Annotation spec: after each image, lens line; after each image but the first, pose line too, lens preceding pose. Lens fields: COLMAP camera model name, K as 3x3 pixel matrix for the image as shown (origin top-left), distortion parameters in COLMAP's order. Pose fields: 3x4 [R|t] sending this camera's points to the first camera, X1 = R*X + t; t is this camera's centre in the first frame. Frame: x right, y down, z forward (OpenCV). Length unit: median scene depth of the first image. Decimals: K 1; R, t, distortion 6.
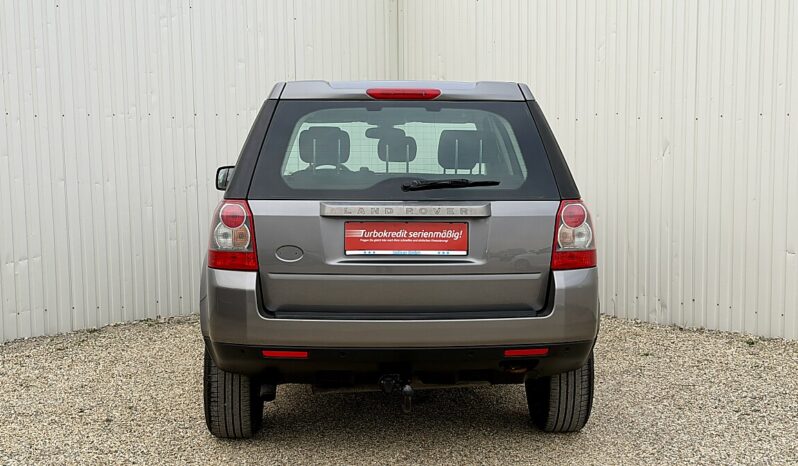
lens RADIAL K [[1150.0, 0, 399.6], [0, 1150.0, 238.2], [0, 0, 1]] dist [0.123631, 0.000000]
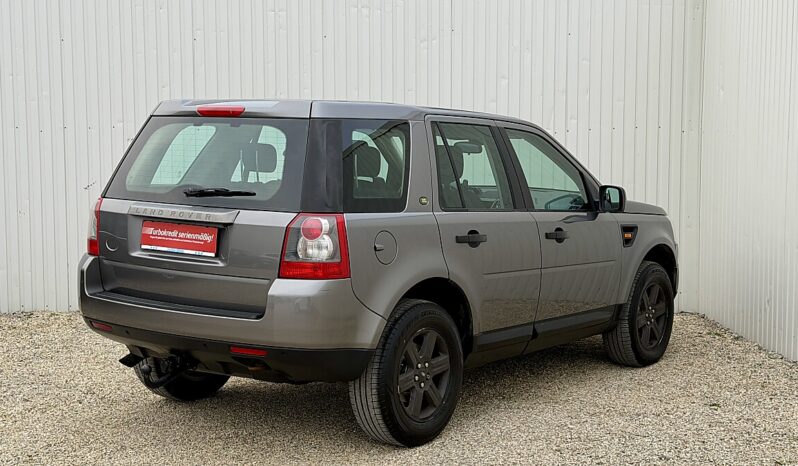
lens RADIAL K [[1150.0, 0, 398.5], [0, 1150.0, 238.6], [0, 0, 1]] dist [0.123631, 0.000000]
pose [[0.770291, 0.069916, -0.633848, 0.891599], [-0.075391, 0.996985, 0.018352, -0.036383], [0.633221, 0.033650, 0.773240, 0.249326]]
